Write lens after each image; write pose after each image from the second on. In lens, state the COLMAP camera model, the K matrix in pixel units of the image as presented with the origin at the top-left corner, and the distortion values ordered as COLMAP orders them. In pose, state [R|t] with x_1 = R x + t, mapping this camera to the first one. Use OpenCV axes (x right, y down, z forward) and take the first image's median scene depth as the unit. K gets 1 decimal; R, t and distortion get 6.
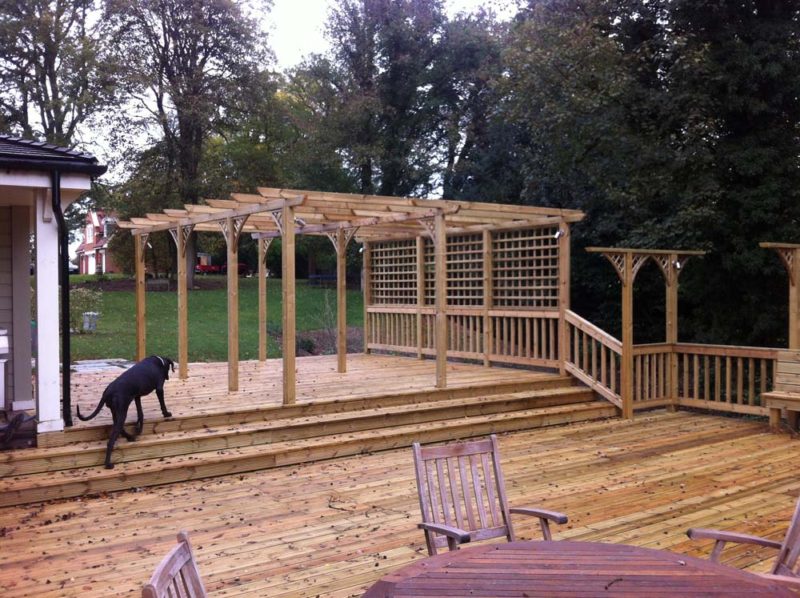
lens RADIAL K [[764.6, 0, 408.9], [0, 764.6, 298.5], [0, 0, 1]] dist [0.112758, -0.277491]
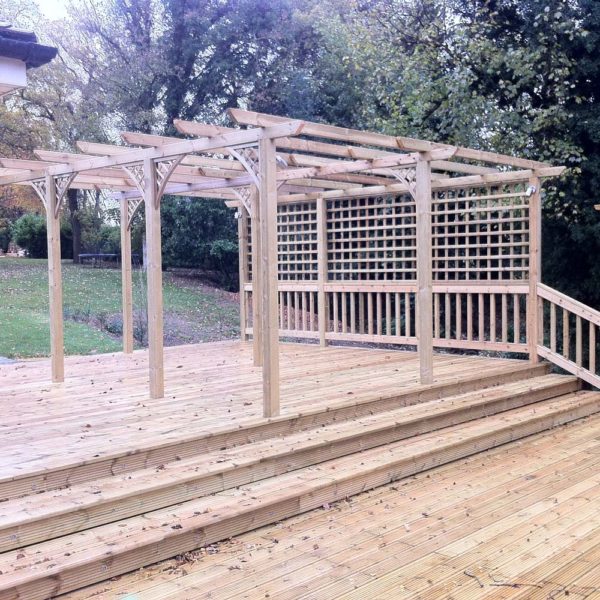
lens RADIAL K [[768.6, 0, 300.0], [0, 768.6, 300.0], [0, 0, 1]] dist [0.162451, -0.609890]
pose [[0.983399, -0.016567, 0.180697, -0.193729], [0.011523, 0.999515, 0.028928, 0.005677], [-0.181089, -0.026366, 0.983113, 0.215443]]
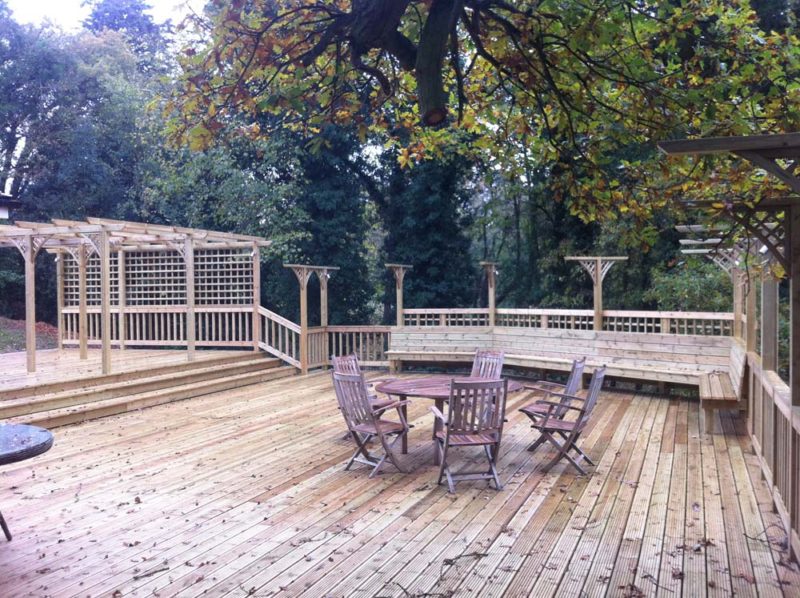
lens RADIAL K [[758.4, 0, 411.3], [0, 758.4, 294.0], [0, 0, 1]] dist [0.100693, -0.308756]
pose [[0.820957, -0.005006, 0.570968, -0.368098], [0.014049, 0.999836, -0.011433, 0.012283], [-0.570817, 0.017407, 0.820893, -0.335883]]
